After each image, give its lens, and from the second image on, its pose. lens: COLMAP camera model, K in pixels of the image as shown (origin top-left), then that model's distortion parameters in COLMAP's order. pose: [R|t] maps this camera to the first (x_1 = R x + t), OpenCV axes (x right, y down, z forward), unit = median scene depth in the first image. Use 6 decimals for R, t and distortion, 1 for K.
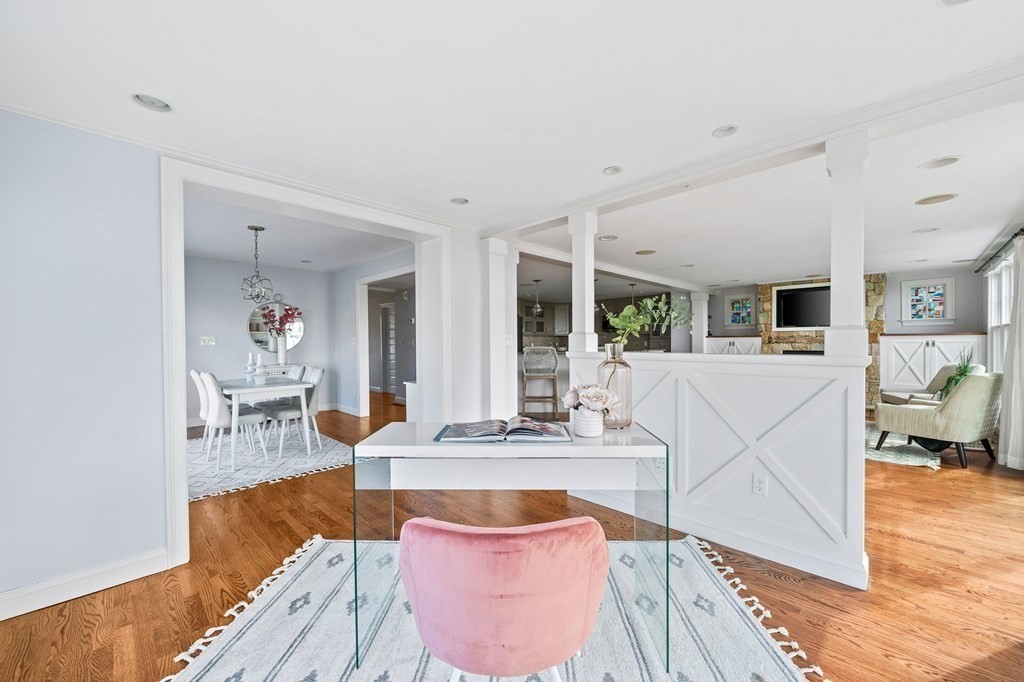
lens RADIAL K [[393.5, 0, 513.6], [0, 393.5, 346.0], [0, 0, 1]] dist [0.000792, -0.001711]
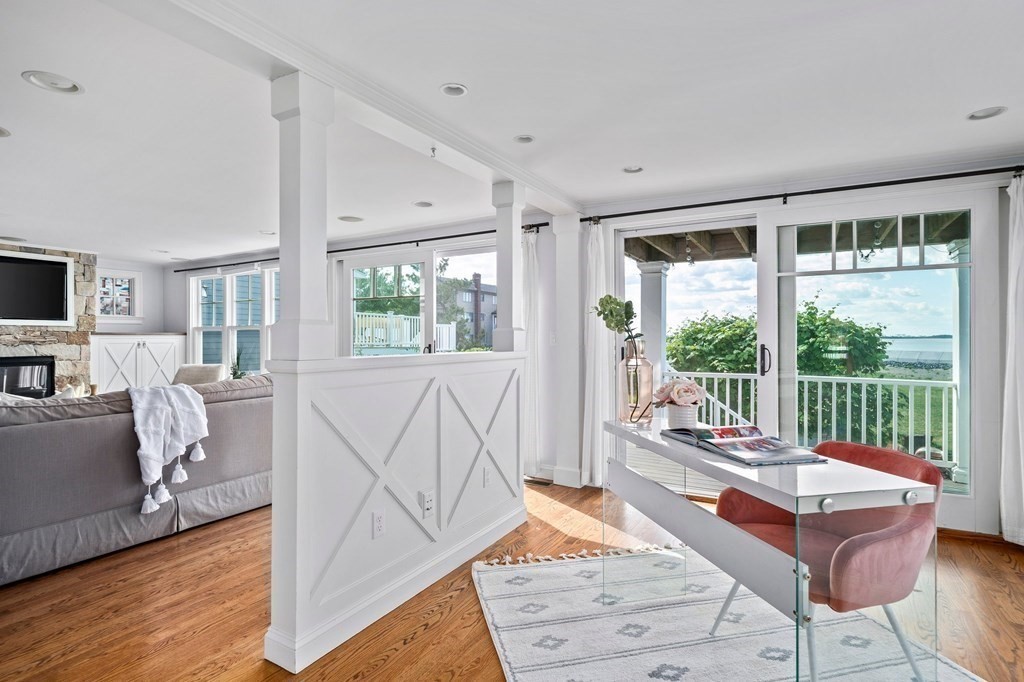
lens RADIAL K [[513.8, 0, 520.5], [0, 513.8, 335.5], [0, 0, 1]] dist [-0.002602, 0.000466]
pose [[-0.249879, 0.012344, 0.968198, -0.218785], [0.015964, 0.999835, -0.008627, -0.002160], [-0.968145, 0.013300, -0.250035, 0.380128]]
